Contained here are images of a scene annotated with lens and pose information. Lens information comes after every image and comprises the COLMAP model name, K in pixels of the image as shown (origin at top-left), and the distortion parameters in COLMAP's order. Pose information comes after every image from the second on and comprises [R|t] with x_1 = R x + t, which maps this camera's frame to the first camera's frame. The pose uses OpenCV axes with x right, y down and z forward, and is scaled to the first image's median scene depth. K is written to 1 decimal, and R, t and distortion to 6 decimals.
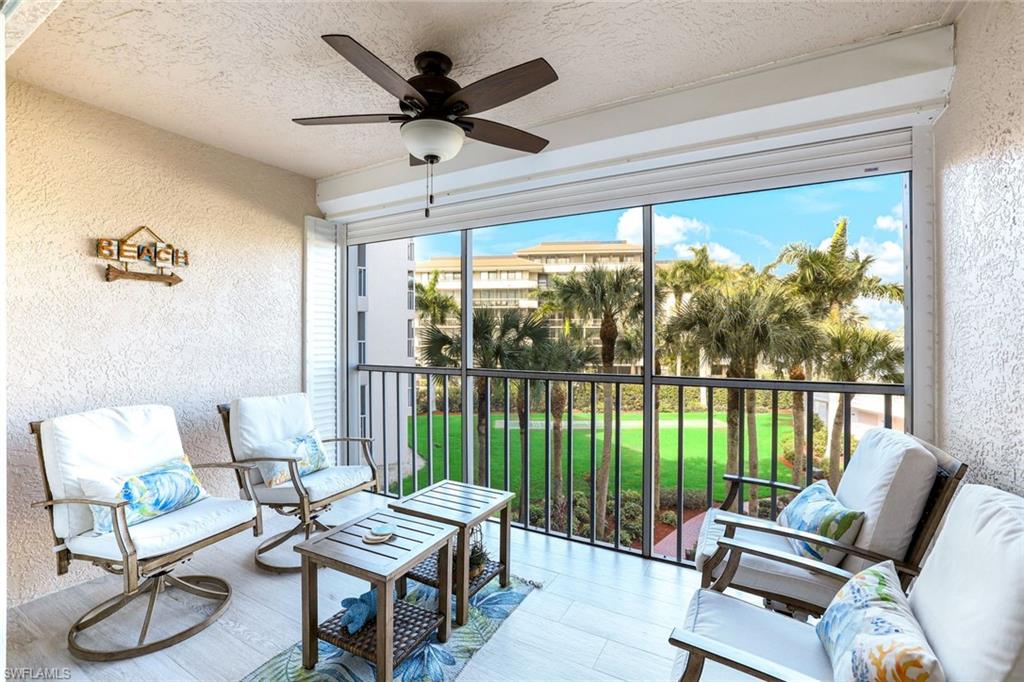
lens RADIAL K [[441.6, 0, 518.1], [0, 441.6, 336.6], [0, 0, 1]] dist [-0.023976, 0.003804]
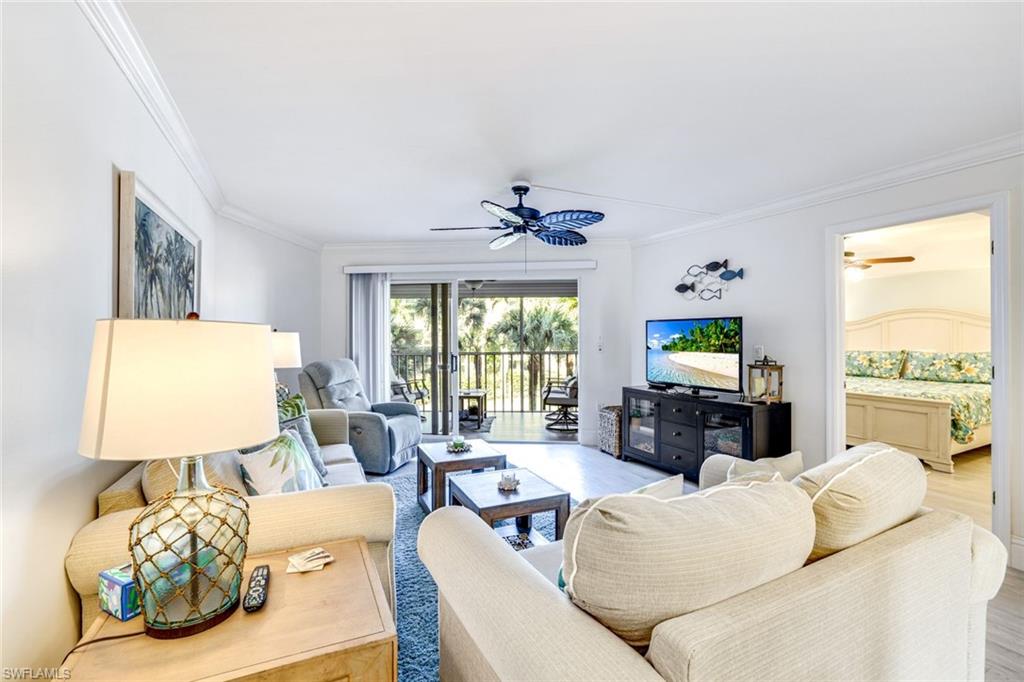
lens RADIAL K [[441.6, 0, 501.5], [0, 441.6, 334.6], [0, 0, 1]] dist [-0.023976, 0.003804]
pose [[0.918313, -0.004740, 0.395827, -0.170245], [0.006517, 0.999974, -0.003145, -0.004089], [-0.395802, 0.005468, 0.918320, -0.290555]]
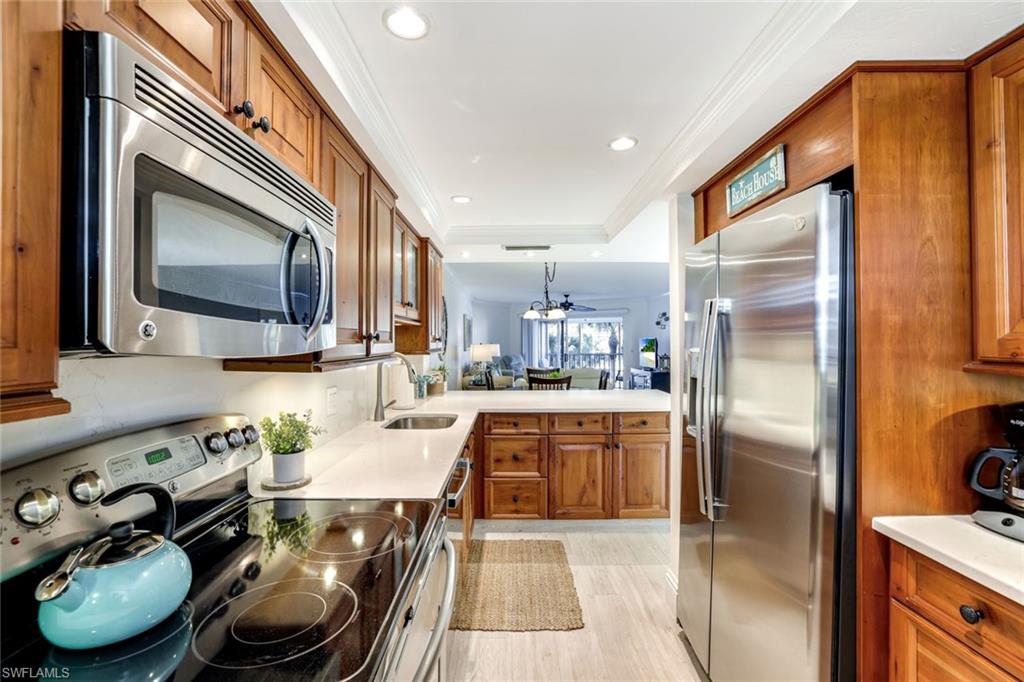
lens RADIAL K [[441.6, 0, 508.9], [0, 441.6, 343.1], [0, 0, 1]] dist [-0.023976, 0.003804]
pose [[0.999540, -0.007830, -0.029309, -0.141602], [0.007835, 0.999969, 0.000034, -0.007939], [0.029308, -0.000264, 0.999570, -0.710637]]
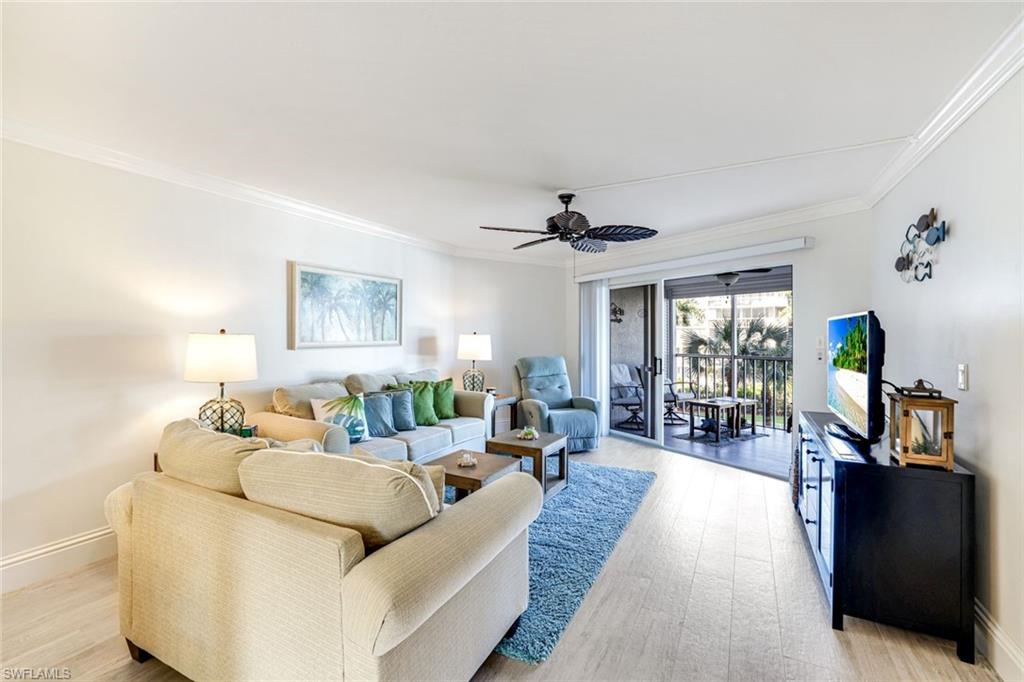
lens RADIAL K [[441.6, 0, 519.3], [0, 441.6, 336.5], [0, 0, 1]] dist [-0.023976, 0.003804]
pose [[0.873431, 0.000905, -0.486947, 0.003067], [-0.000669, 1.000000, 0.000658, -0.005451], [0.486947, -0.000249, 0.873431, -0.301878]]
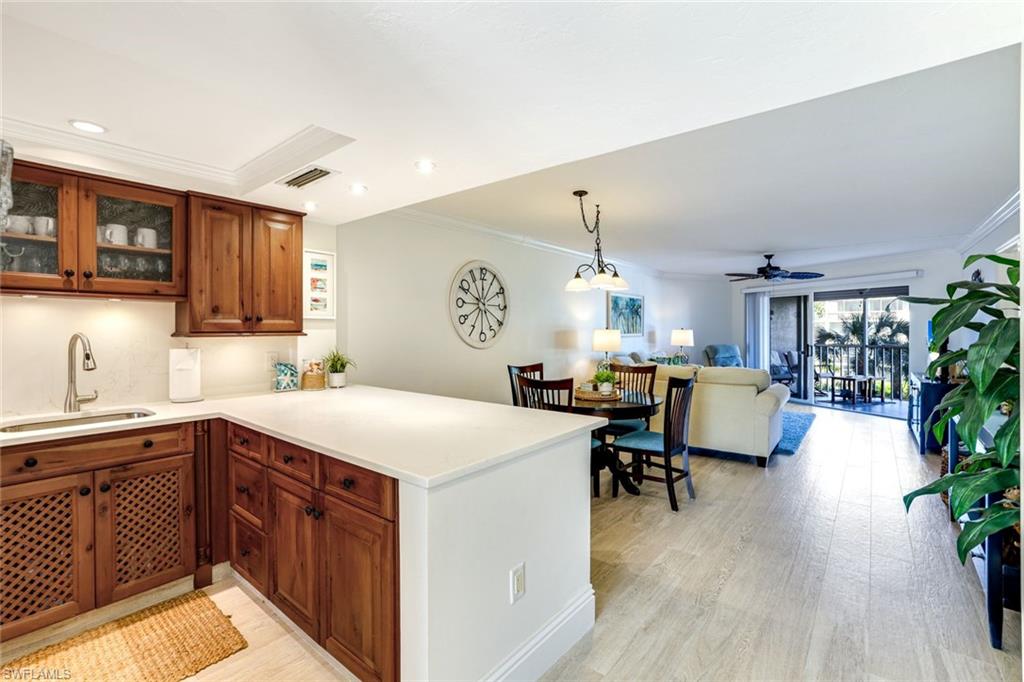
lens RADIAL K [[441.6, 0, 515.3], [0, 441.6, 331.2], [0, 0, 1]] dist [-0.023976, 0.003804]
pose [[0.751356, 0.001676, -0.659895, 0.008523], [-0.000839, 0.999998, 0.001585, -0.005268], [0.659896, -0.000637, 0.751356, -0.552449]]
